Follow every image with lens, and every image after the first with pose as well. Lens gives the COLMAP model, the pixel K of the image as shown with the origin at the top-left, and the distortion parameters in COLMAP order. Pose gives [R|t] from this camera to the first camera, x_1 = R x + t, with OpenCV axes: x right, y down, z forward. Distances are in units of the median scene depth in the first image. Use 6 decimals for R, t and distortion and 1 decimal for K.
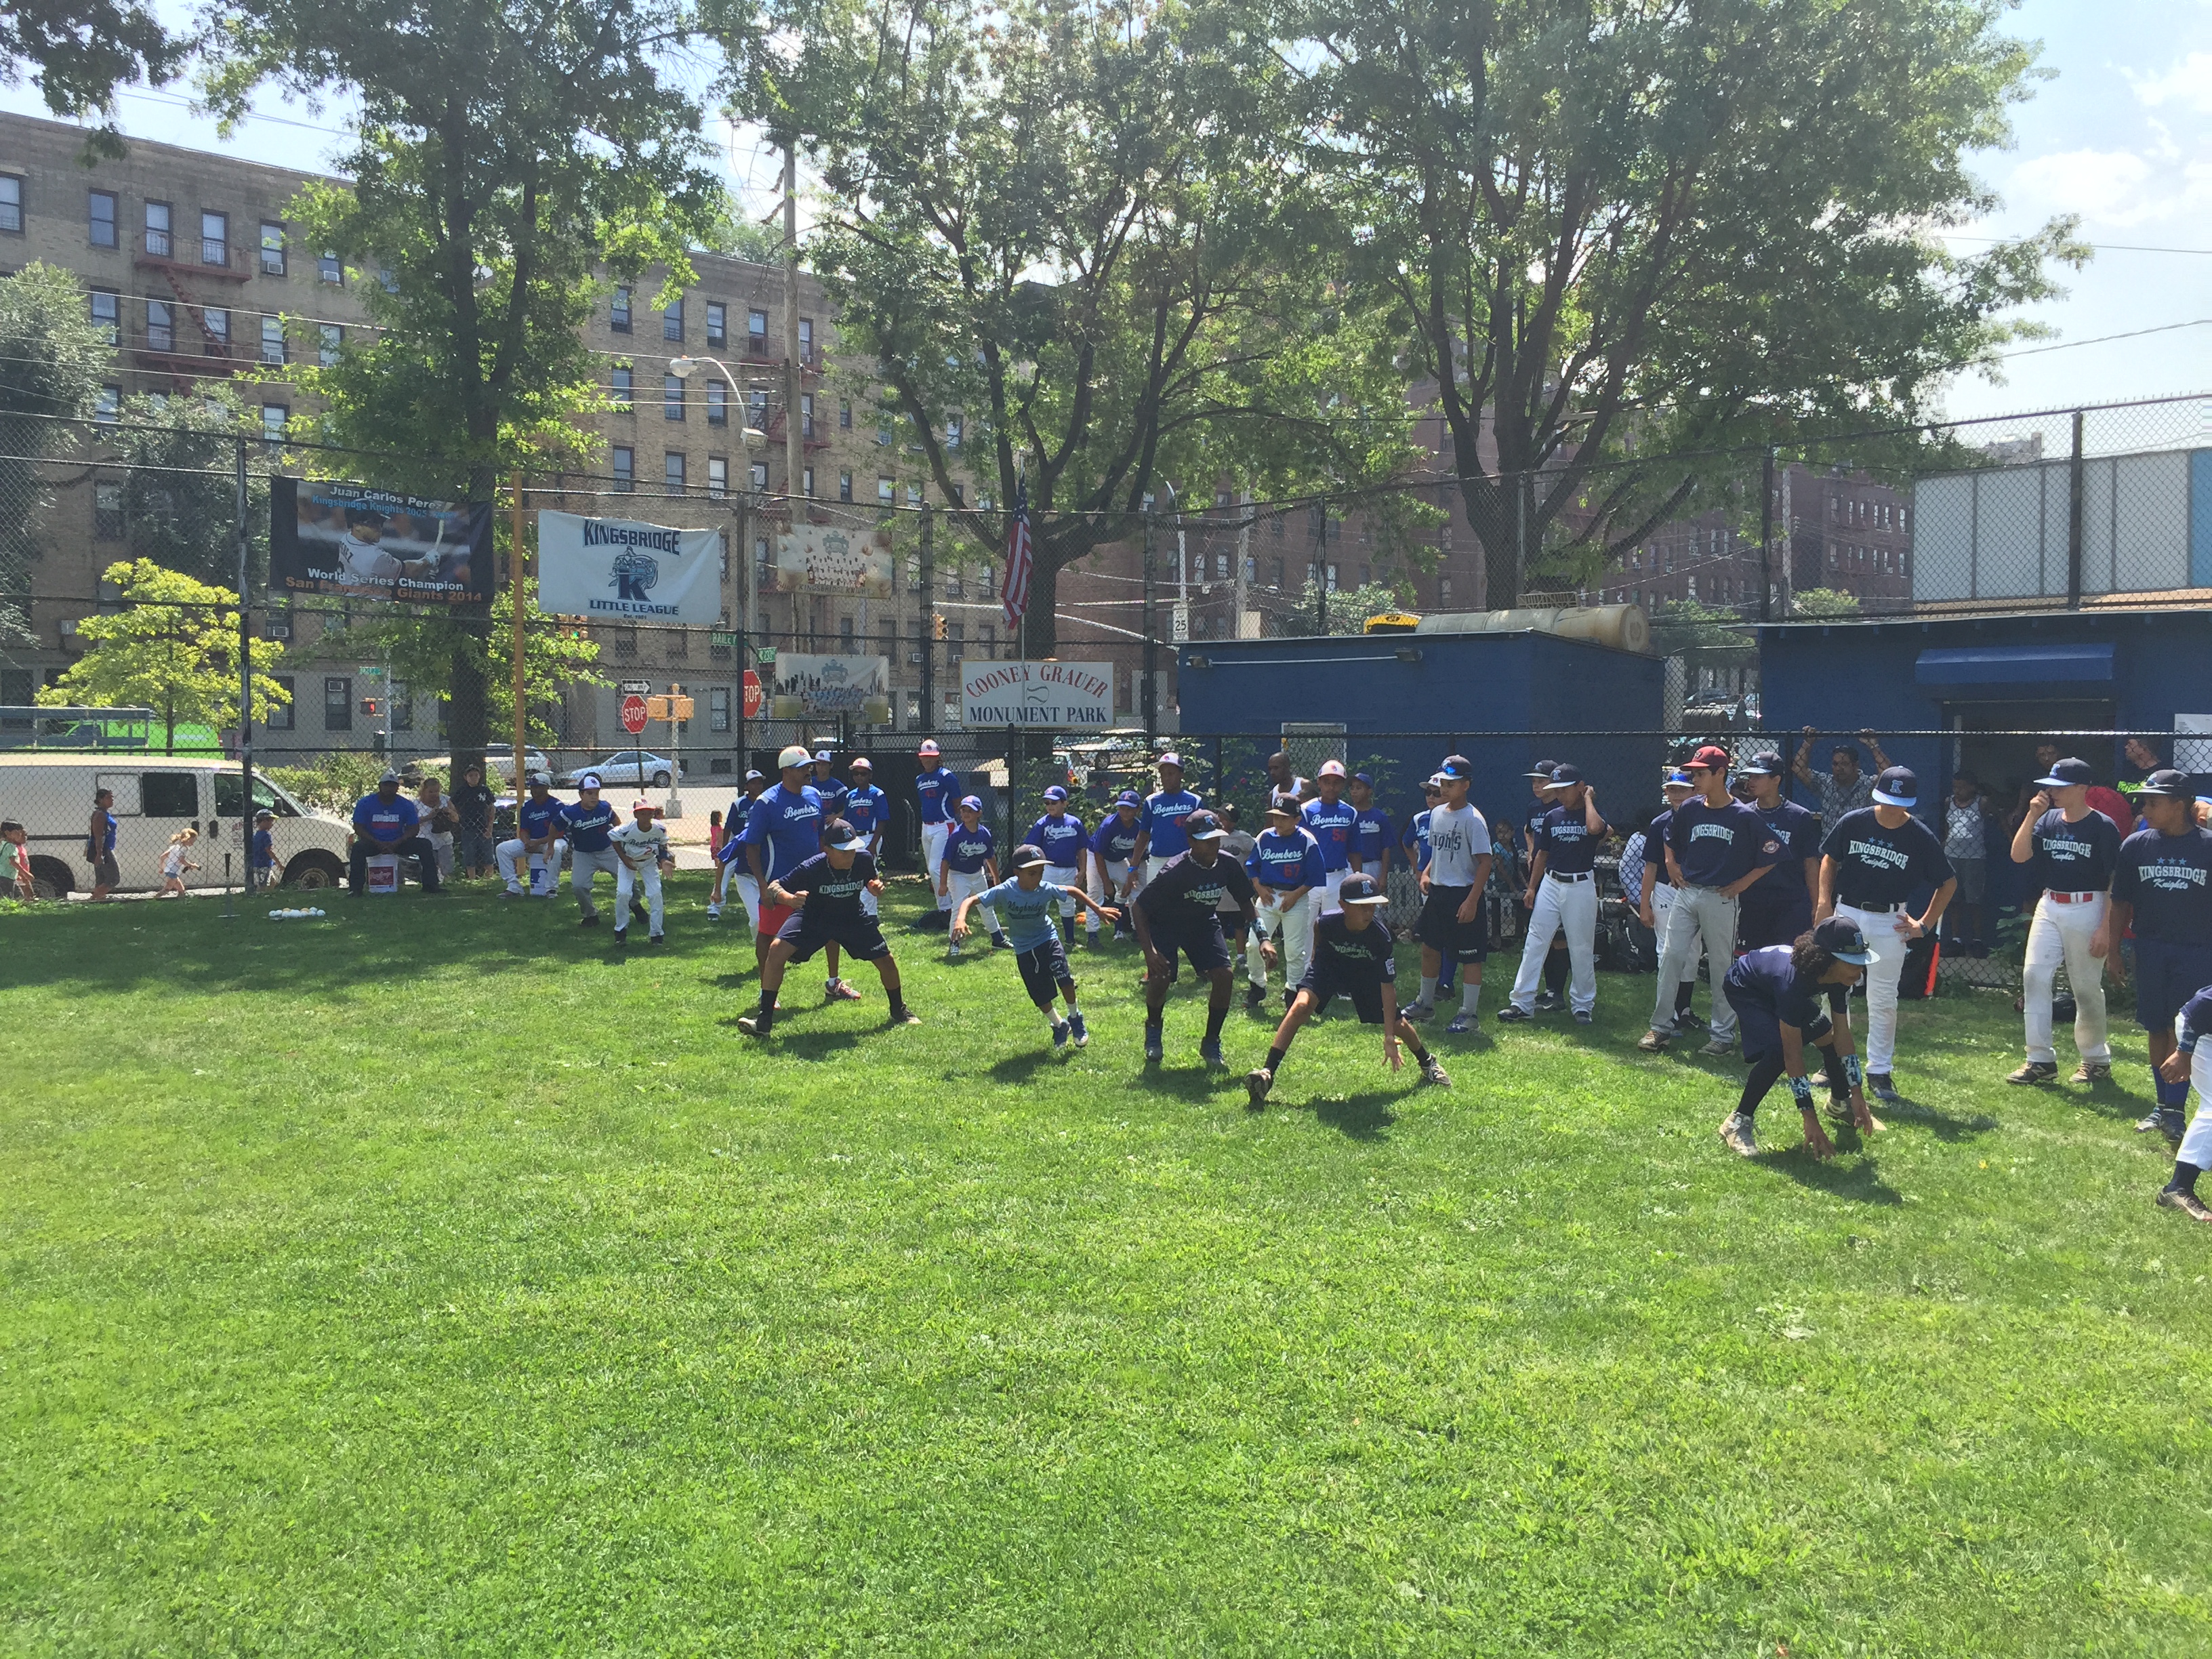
lens RADIAL K [[1868.7, 0, 1090.9], [0, 1868.7, 848.7], [0, 0, 1]] dist [0.069285, -0.112381]
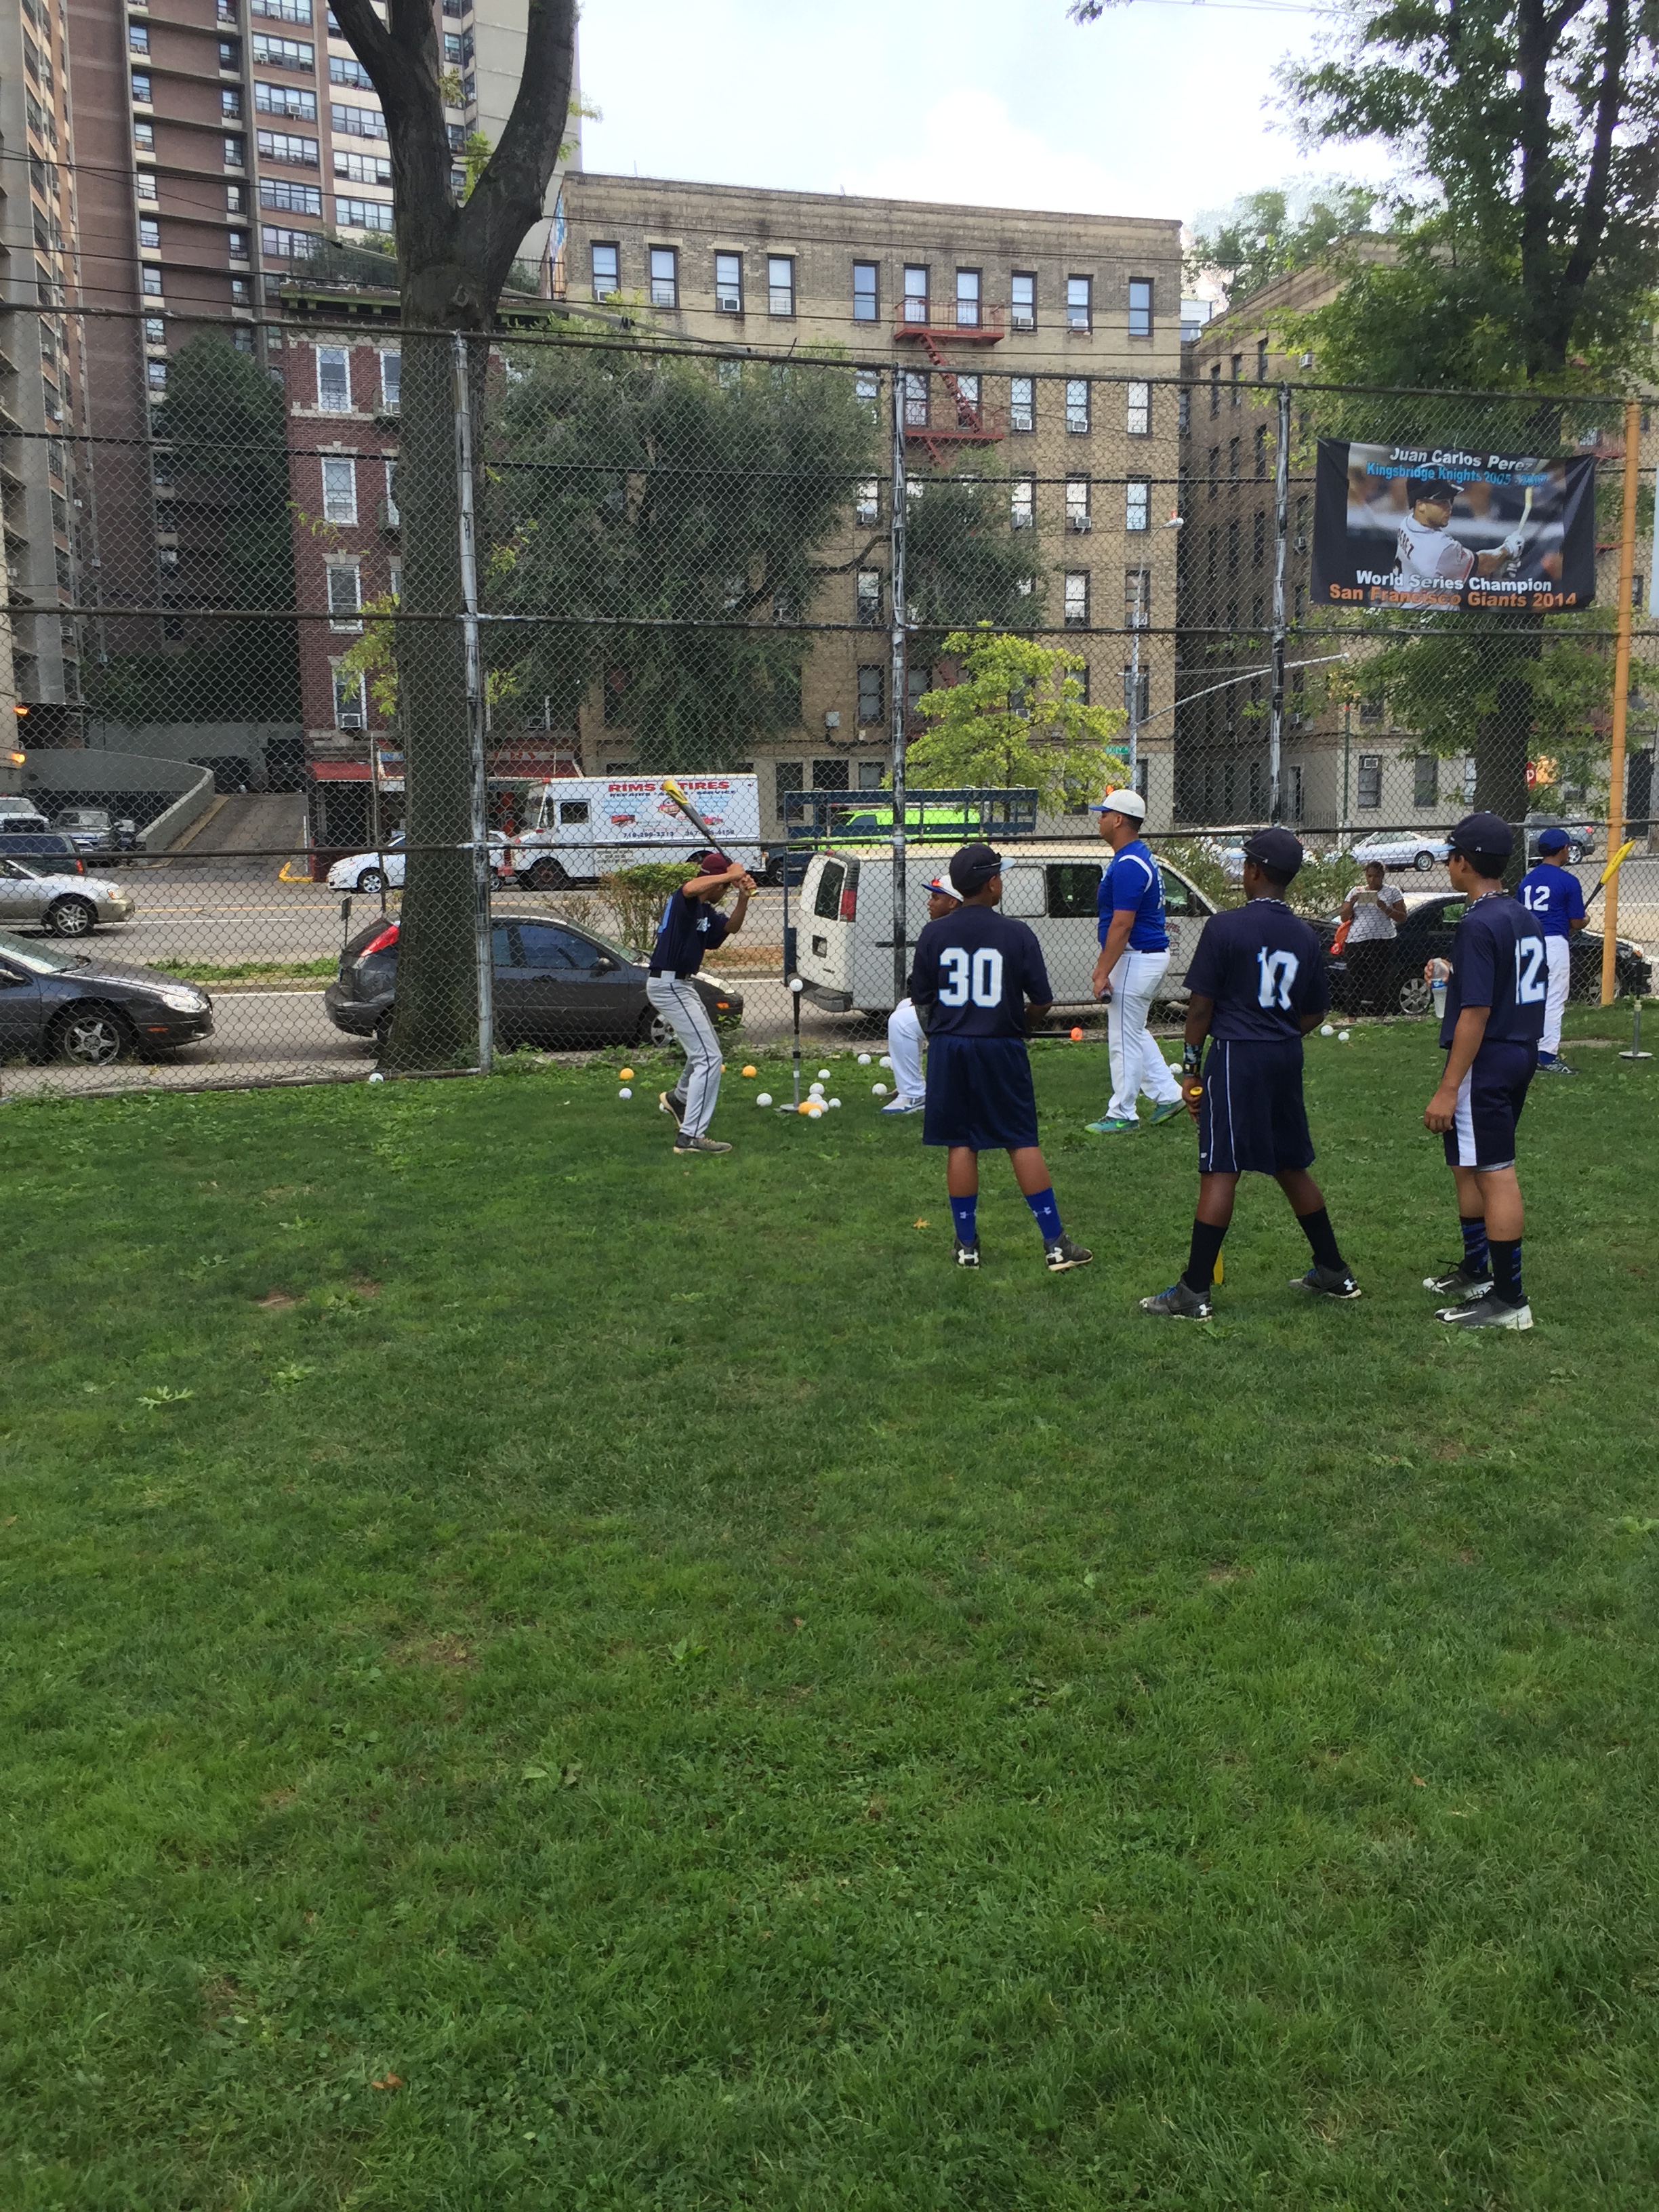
lens RADIAL K [[1868.7, 0, 819.0], [0, 1868.7, 1074.6], [0, 0, 1]] dist [0.069285, -0.112381]
pose [[0.894254, 0.040360, -0.445737, -0.311309], [-0.006482, 0.996989, 0.077270, -0.014922], [0.447514, -0.066210, 0.891823, 0.303810]]
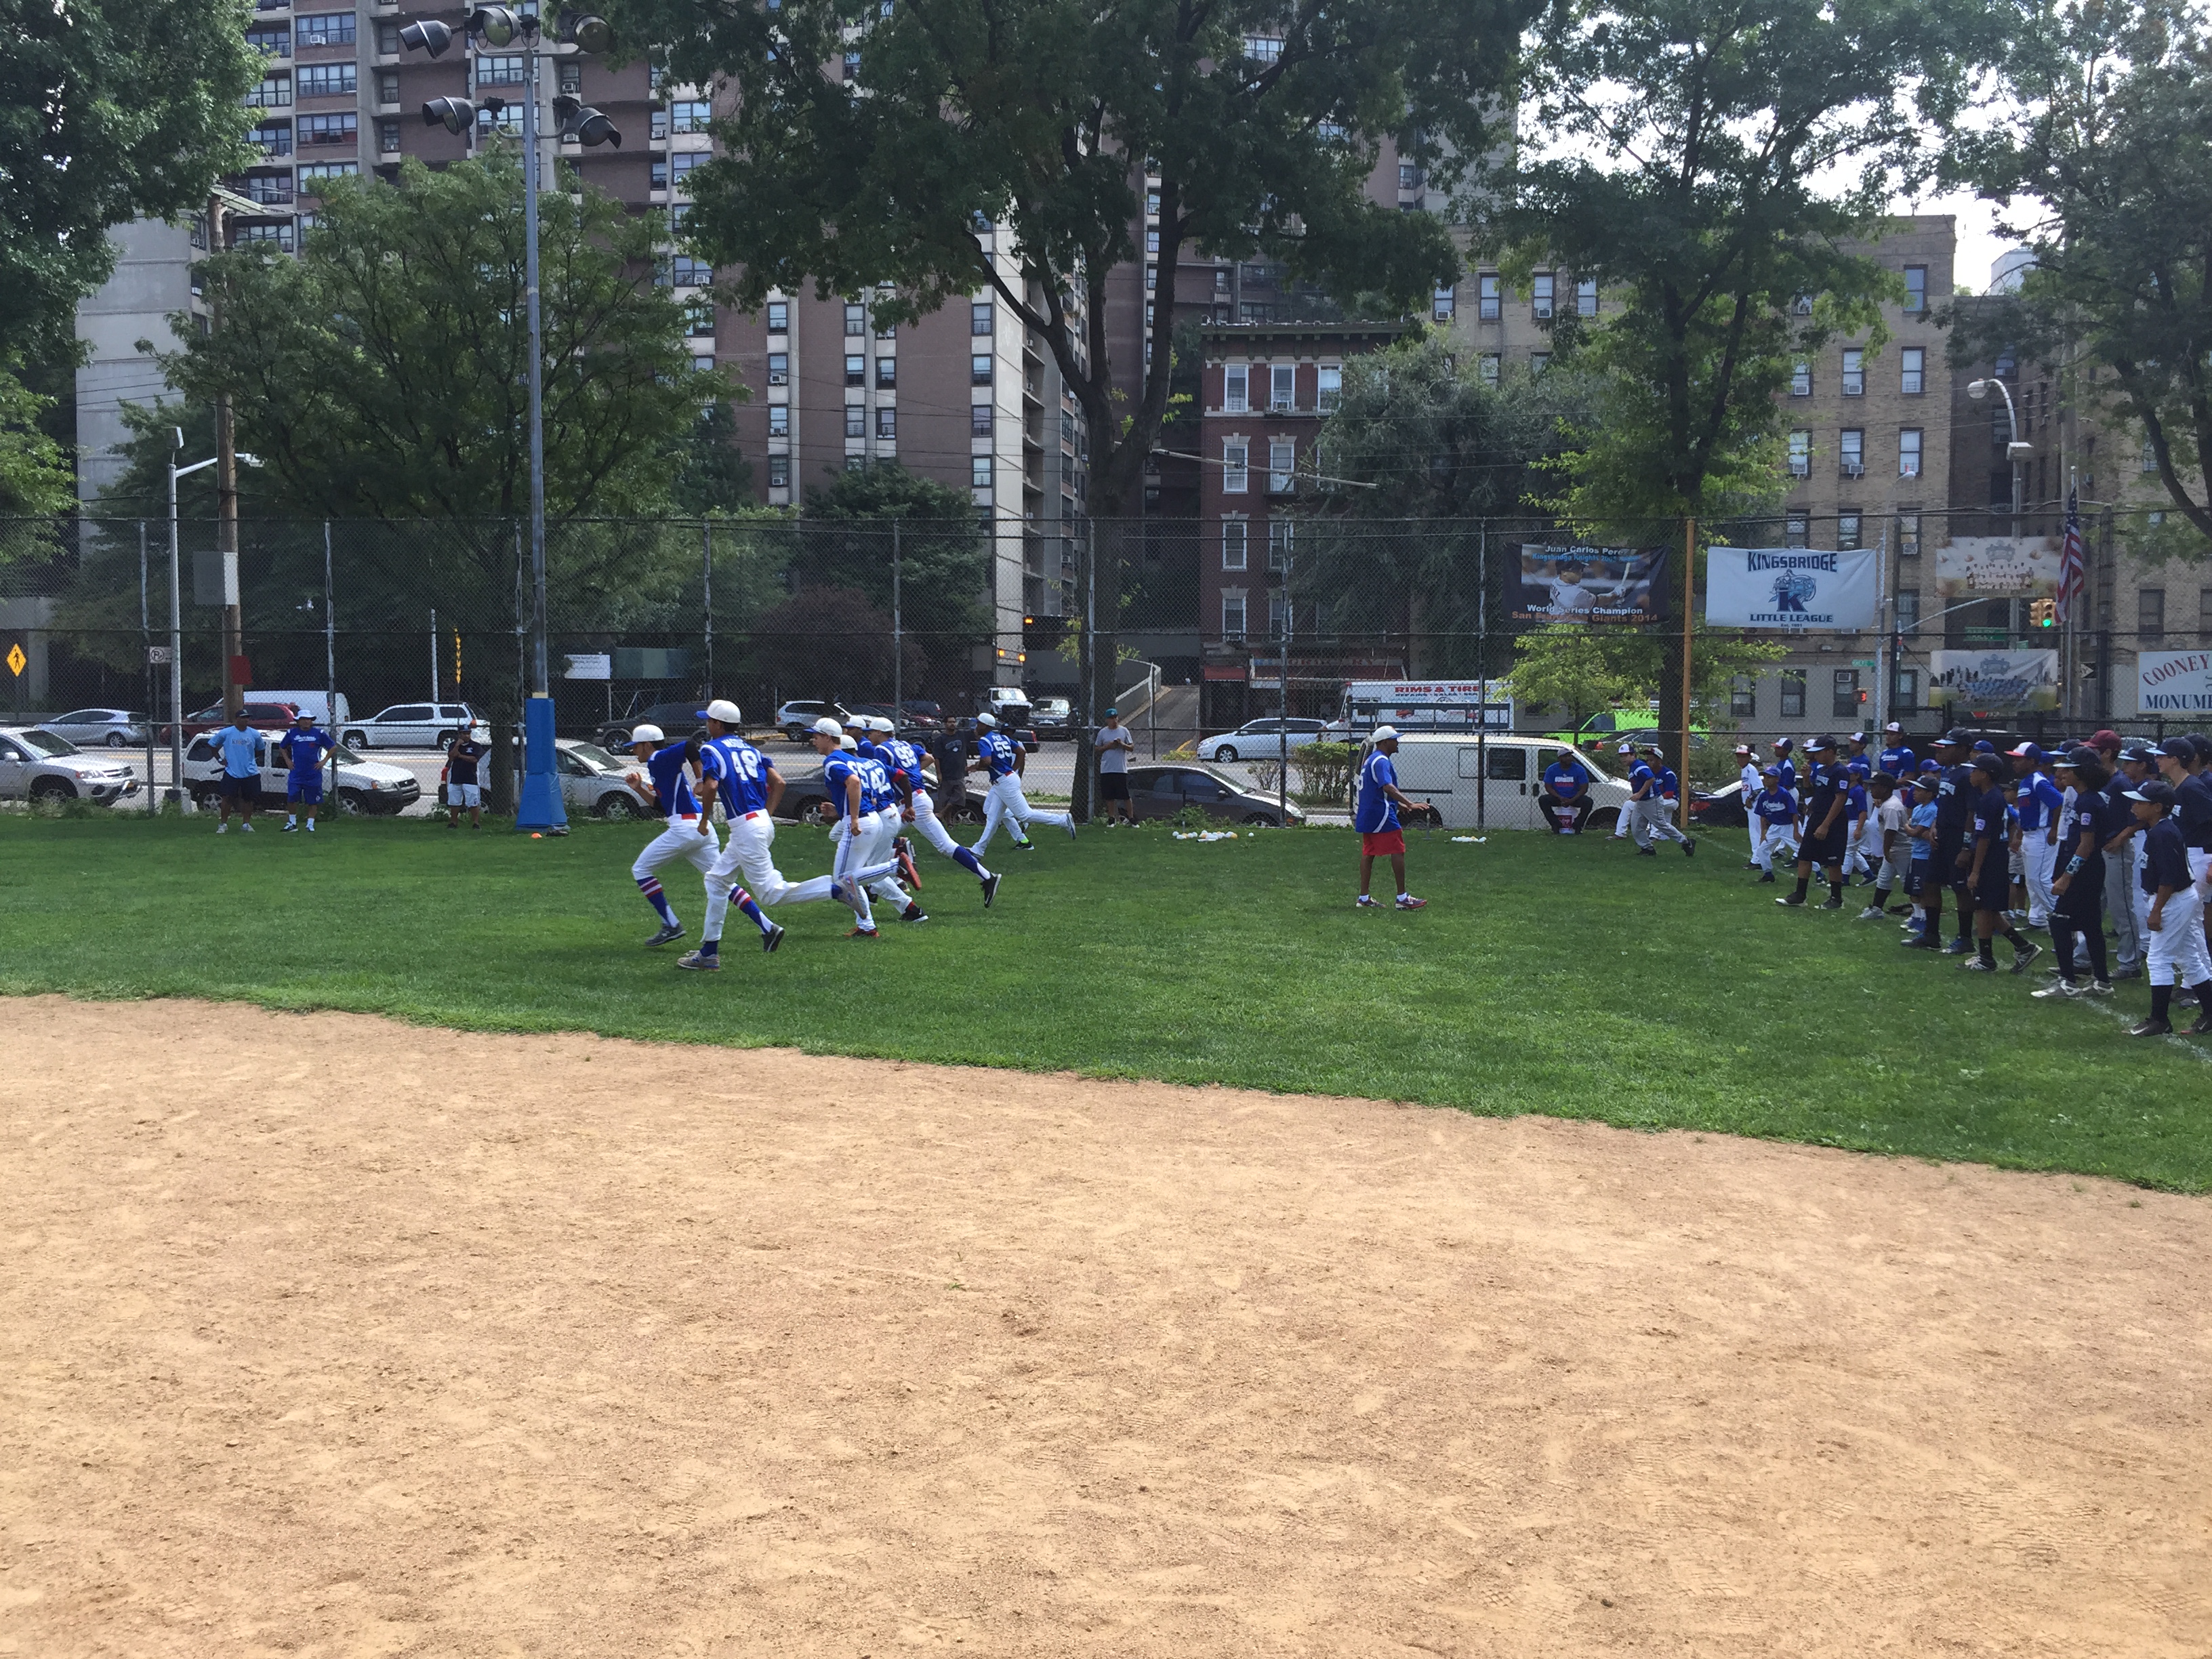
lens RADIAL K [[1868.7, 0, 1090.7], [0, 1868.7, 814.5], [0, 0, 1]] dist [0.069285, -0.112381]
pose [[0.664412, 0.039827, -0.746304, 0.490552], [-0.048334, 0.998778, 0.010270, 0.012425], [0.745802, 0.029249, 0.665526, -0.211318]]
